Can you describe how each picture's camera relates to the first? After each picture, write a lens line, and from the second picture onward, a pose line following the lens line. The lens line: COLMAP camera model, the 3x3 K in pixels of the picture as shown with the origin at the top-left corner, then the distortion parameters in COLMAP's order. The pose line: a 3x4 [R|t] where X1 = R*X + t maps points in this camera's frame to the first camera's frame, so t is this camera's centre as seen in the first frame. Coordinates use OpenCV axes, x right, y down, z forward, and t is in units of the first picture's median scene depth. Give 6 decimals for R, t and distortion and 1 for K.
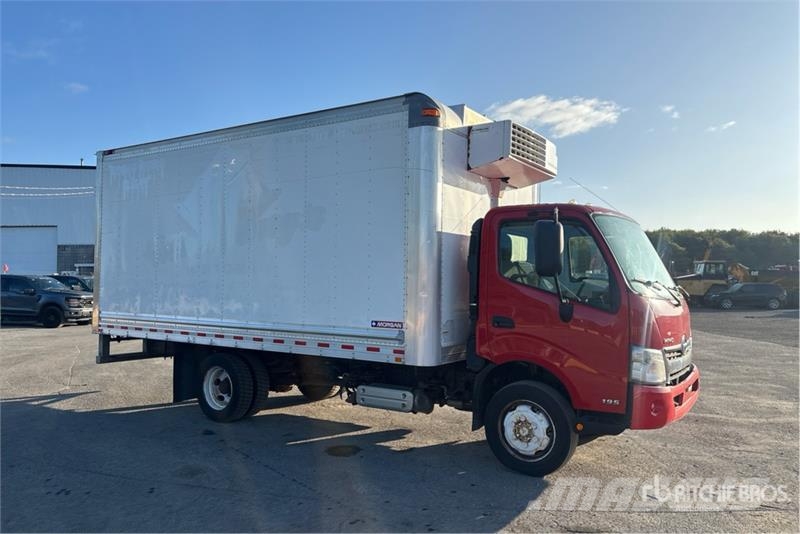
lens RADIAL K [[601.2, 0, 401.1], [0, 601.2, 263.1], [0, 0, 1]] dist [0.091826, -0.104068]
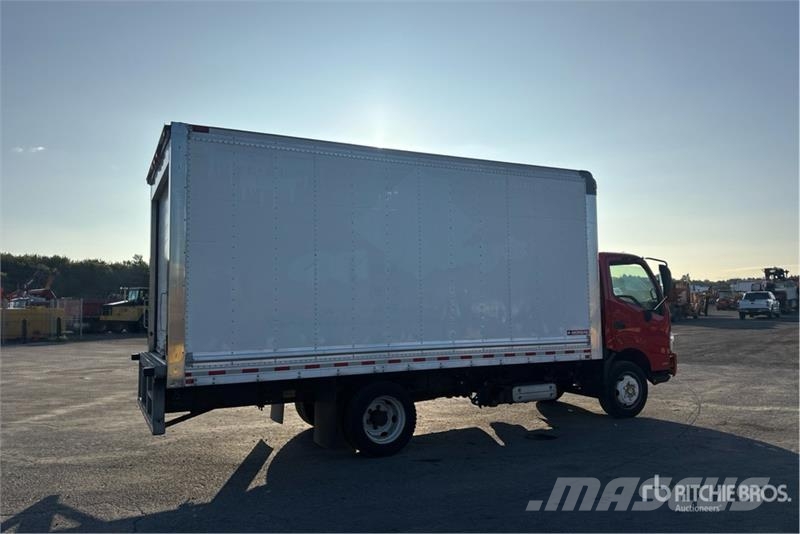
lens RADIAL K [[601.2, 0, 401.1], [0, 601.2, 263.1], [0, 0, 1]] dist [0.091826, -0.104068]
pose [[0.493173, 0.046247, 0.868701, -1.466075], [-0.007858, 0.998782, -0.048711, 0.014015], [-0.869896, 0.017197, 0.492935, 0.674575]]
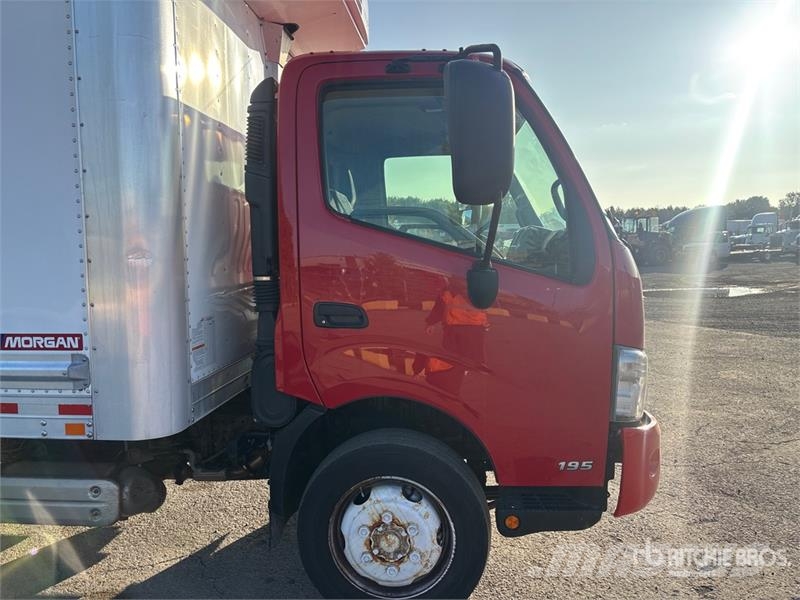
lens RADIAL K [[606.3, 0, 400.0], [0, 606.3, 300.0], [0, 0, 1]] dist [0.043308, 0.000495]
pose [[0.882805, -0.061594, 0.465685, 0.000724], [0.007176, 0.993019, 0.117740, 0.032617], [-0.469686, -0.100600, 0.877083, 0.563134]]
